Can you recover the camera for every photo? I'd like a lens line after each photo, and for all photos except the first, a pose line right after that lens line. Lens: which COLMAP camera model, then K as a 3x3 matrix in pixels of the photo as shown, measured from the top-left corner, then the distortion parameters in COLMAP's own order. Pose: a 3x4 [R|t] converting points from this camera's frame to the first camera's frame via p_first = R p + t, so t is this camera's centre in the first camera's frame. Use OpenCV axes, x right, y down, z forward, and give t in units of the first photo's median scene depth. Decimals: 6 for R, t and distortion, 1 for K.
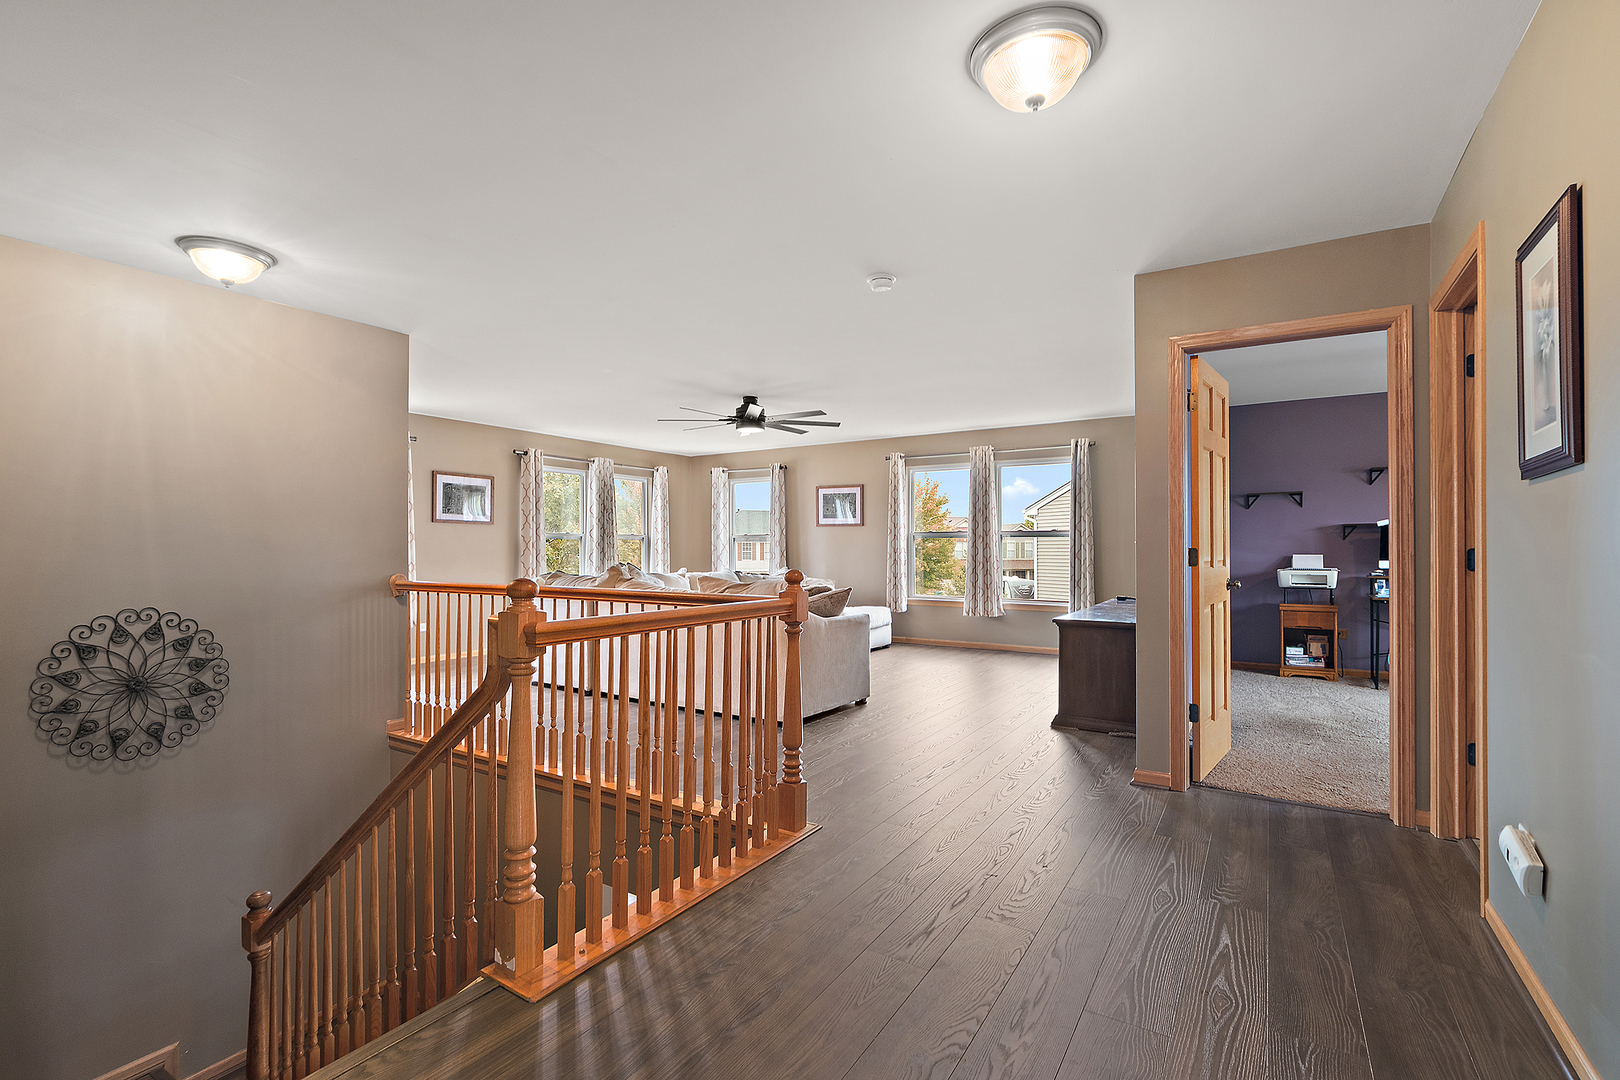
lens RADIAL K [[726.5, 0, 805.2], [0, 726.5, 540.9], [0, 0, 1]] dist [-0.001515, 0.000204]
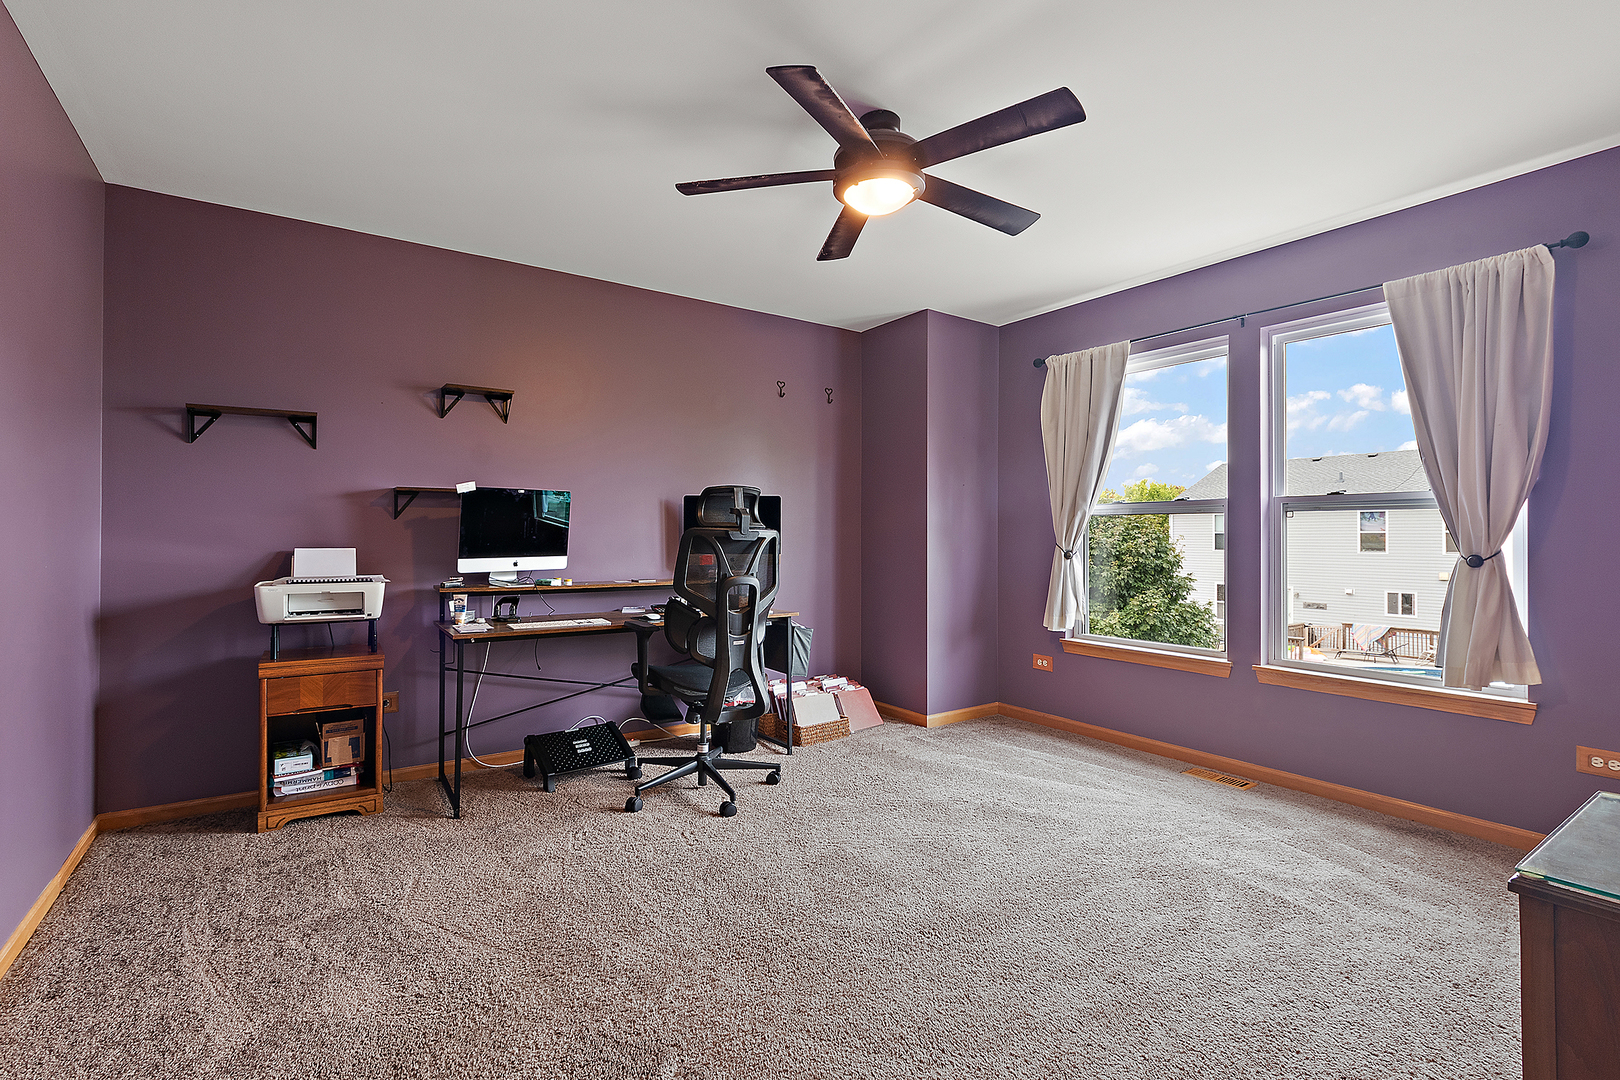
lens RADIAL K [[726.5, 0, 796.3], [0, 726.5, 538.8], [0, 0, 1]] dist [-0.001515, 0.000204]
pose [[0.393795, 0.003455, 0.919192, 0.369070], [-0.013216, 0.999911, 0.001904, 0.007625], [-0.919103, -0.012898, 0.393805, 0.519020]]
